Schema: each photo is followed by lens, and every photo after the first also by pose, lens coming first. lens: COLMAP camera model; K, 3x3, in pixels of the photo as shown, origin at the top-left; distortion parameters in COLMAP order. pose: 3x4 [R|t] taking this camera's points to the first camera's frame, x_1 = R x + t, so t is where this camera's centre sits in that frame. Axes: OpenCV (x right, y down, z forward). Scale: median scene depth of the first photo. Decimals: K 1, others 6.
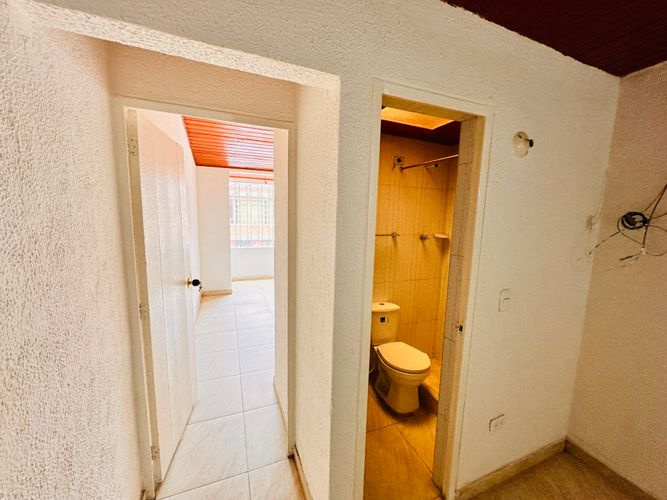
lens RADIAL K [[265.8, 0, 332.4], [0, 265.8, 249.1], [0, 0, 1]] dist [-0.000618, -0.000018]
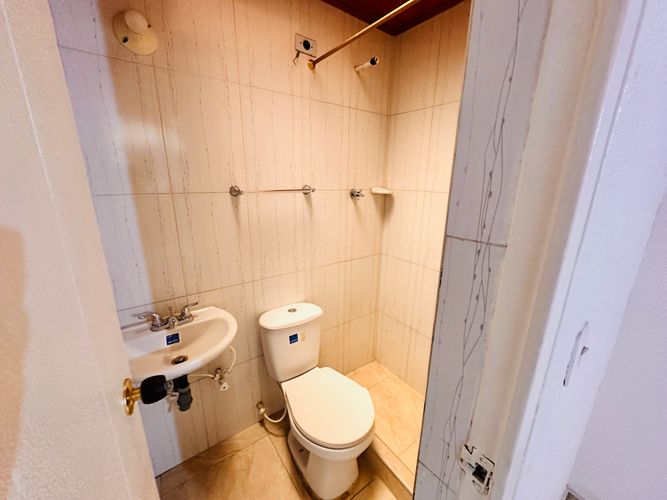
lens RADIAL K [[265.8, 0, 332.4], [0, 265.8, 249.1], [0, 0, 1]] dist [-0.000618, -0.000018]
pose [[0.969393, -0.078544, 0.232610, 0.141056], [0.045597, 0.988559, 0.143775, -0.007658], [-0.241241, -0.128768, 0.961884, 0.414740]]
